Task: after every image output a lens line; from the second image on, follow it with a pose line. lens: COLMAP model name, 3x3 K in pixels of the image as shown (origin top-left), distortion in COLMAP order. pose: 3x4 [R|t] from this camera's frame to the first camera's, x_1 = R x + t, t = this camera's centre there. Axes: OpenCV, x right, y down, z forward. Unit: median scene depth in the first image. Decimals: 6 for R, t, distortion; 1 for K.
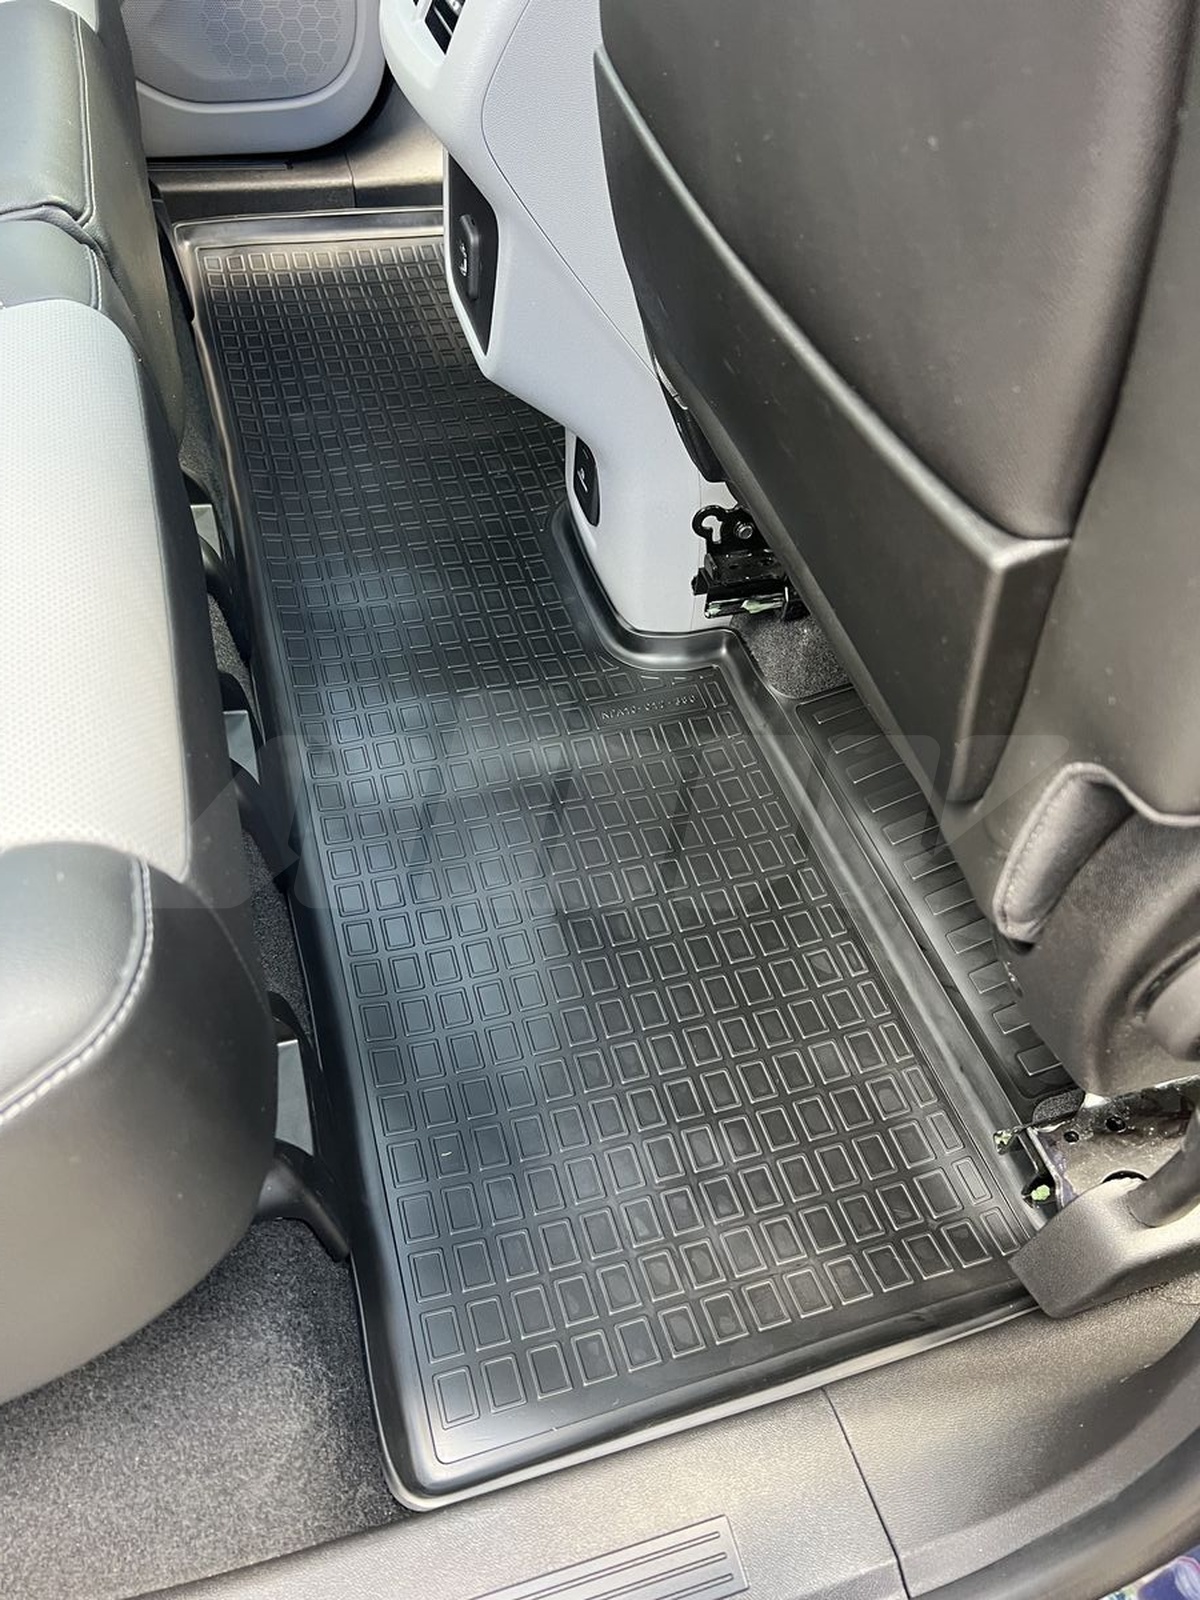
lens RADIAL K [[1212.4, 0, 600.0], [0, 1212.4, 800.0], [0, 0, 1]] dist [0.000645, 0.000295]
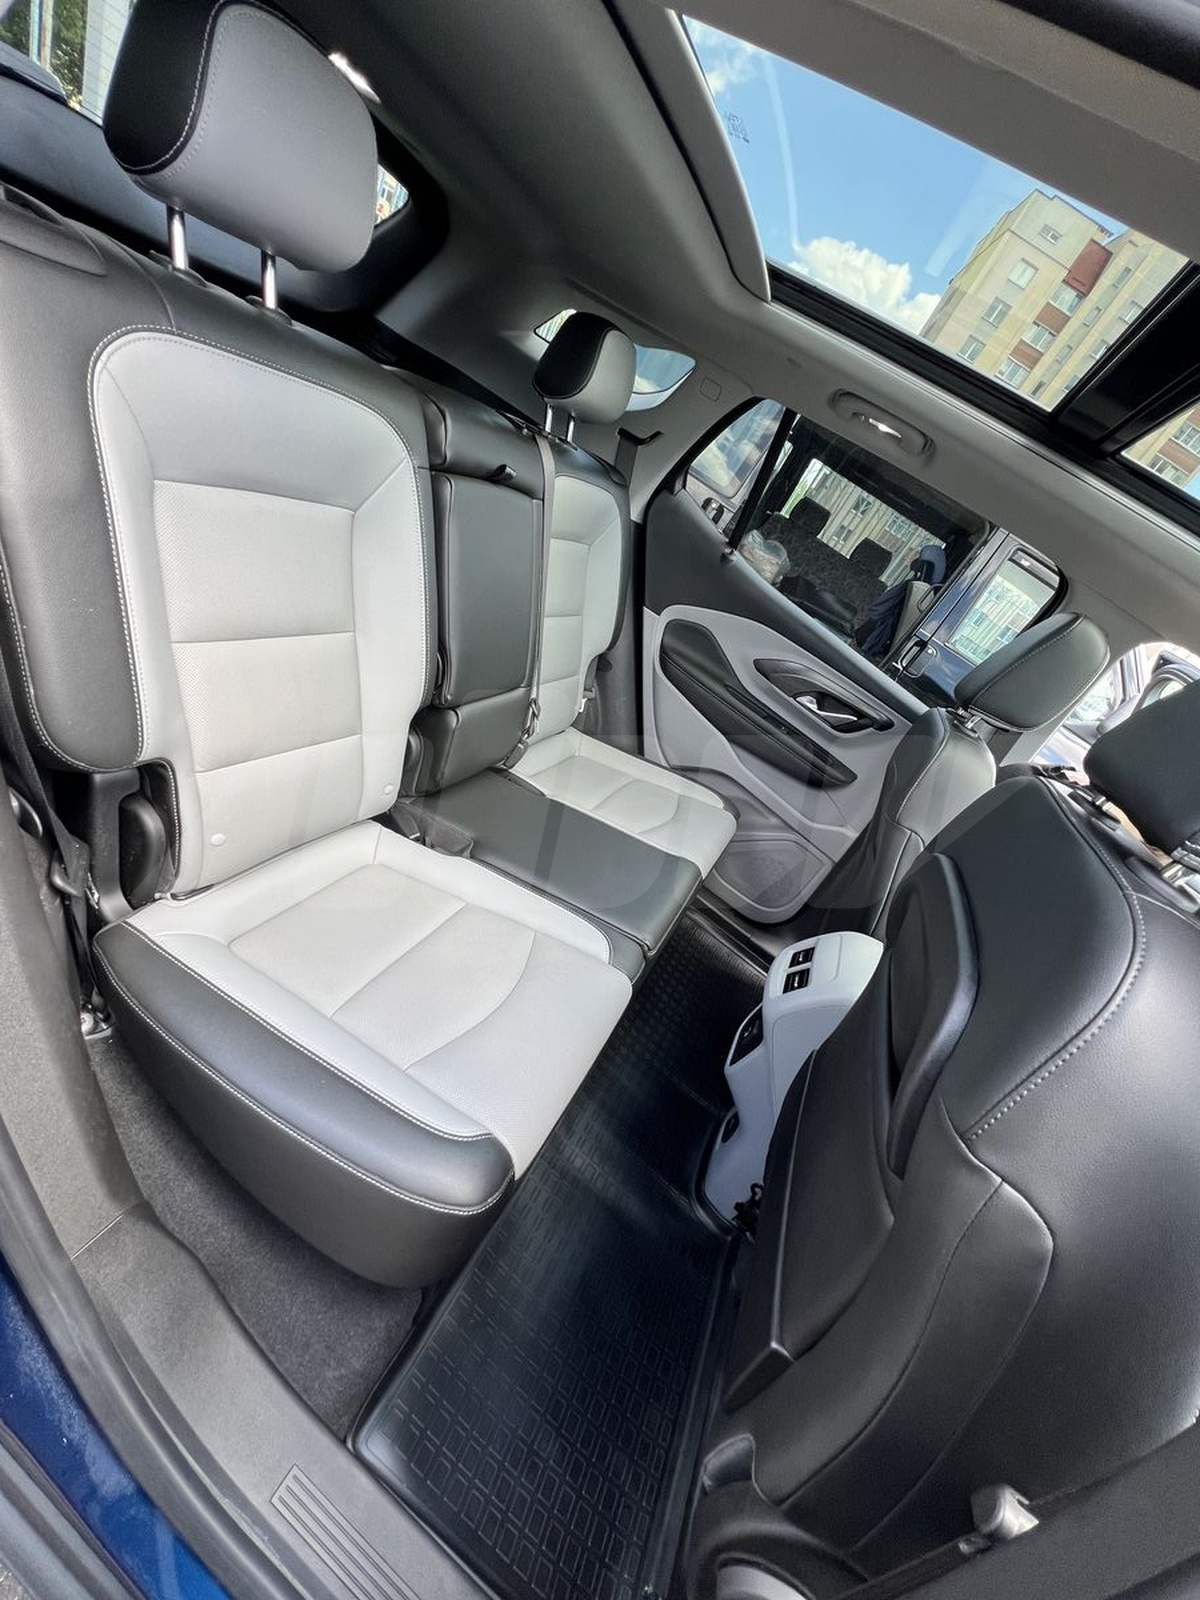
lens RADIAL K [[629.4, 0, 600.0], [0, 629.4, 800.0], [0, 0, 1]] dist [-0.009140, -0.000045]
pose [[0.672483, 0.597680, -0.436515, -0.041522], [-0.737133, 0.593745, -0.322647, -0.087479], [0.066339, 0.538745, 0.839853, -0.487761]]
